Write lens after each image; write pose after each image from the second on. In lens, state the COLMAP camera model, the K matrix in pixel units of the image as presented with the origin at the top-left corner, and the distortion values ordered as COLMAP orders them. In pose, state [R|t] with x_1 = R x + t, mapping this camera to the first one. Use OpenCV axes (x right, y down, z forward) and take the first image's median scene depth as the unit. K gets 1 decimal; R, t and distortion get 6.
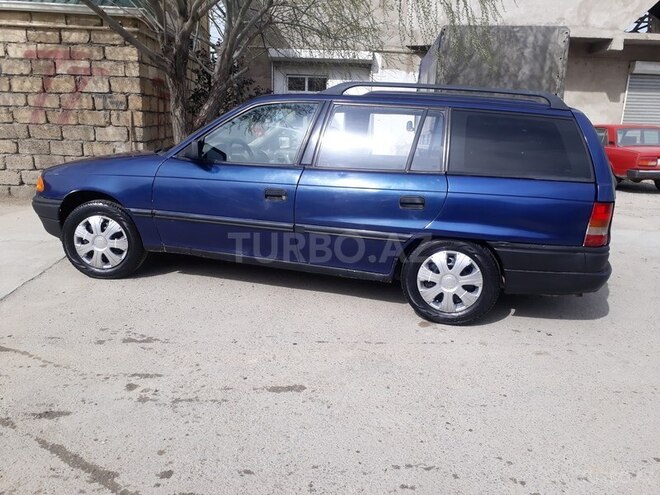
lens RADIAL K [[499.8, 0, 330.0], [0, 499.8, 247.5], [0, 0, 1]] dist [0.011574, -0.007525]
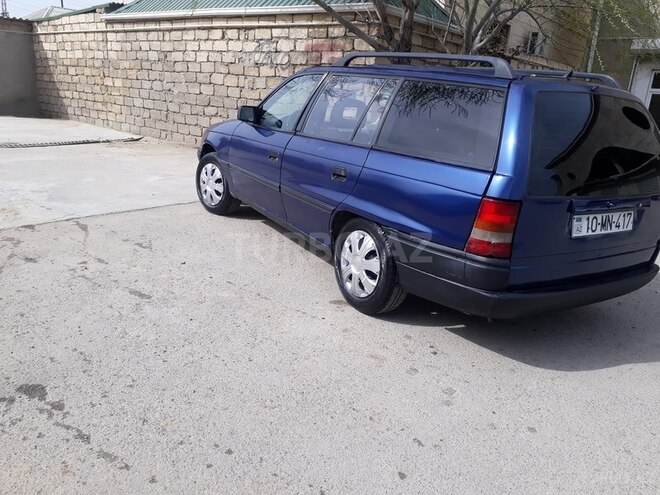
lens RADIAL K [[499.8, 0, 330.0], [0, 499.8, 247.5], [0, 0, 1]] dist [0.011574, -0.007525]
pose [[0.754855, 0.216043, -0.619290, 0.582339], [-0.215790, 0.973434, 0.076560, -0.015846], [0.619378, 0.075844, 0.781421, 0.178549]]
